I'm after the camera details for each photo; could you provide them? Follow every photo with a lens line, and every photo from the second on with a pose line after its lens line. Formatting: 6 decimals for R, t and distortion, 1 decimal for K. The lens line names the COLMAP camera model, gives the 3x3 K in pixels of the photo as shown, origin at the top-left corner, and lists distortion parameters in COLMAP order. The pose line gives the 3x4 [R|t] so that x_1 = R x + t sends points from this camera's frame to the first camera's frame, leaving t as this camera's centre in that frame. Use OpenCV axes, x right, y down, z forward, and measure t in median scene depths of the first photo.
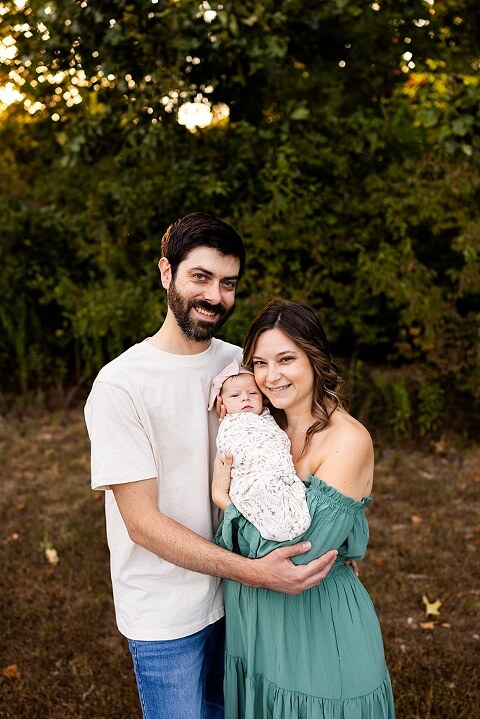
lens RADIAL K [[734.8, 0, 238.8], [0, 734.8, 362.5], [0, 0, 1]] dist [0.006537, 0.000000]
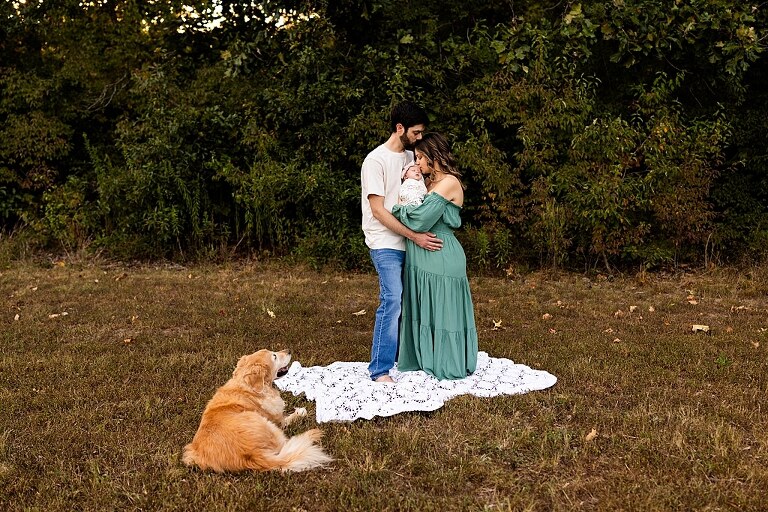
lens RADIAL K [[1152.3, 0, 367.2], [0, 1152.3, 342.0], [0, 0, 1]] dist [-0.023627, 0.000000]
pose [[0.995319, -0.009637, 0.096162, -0.211744], [0.011523, 0.999752, -0.019077, 0.272616], [-0.095955, 0.020096, 0.995183, -1.153727]]
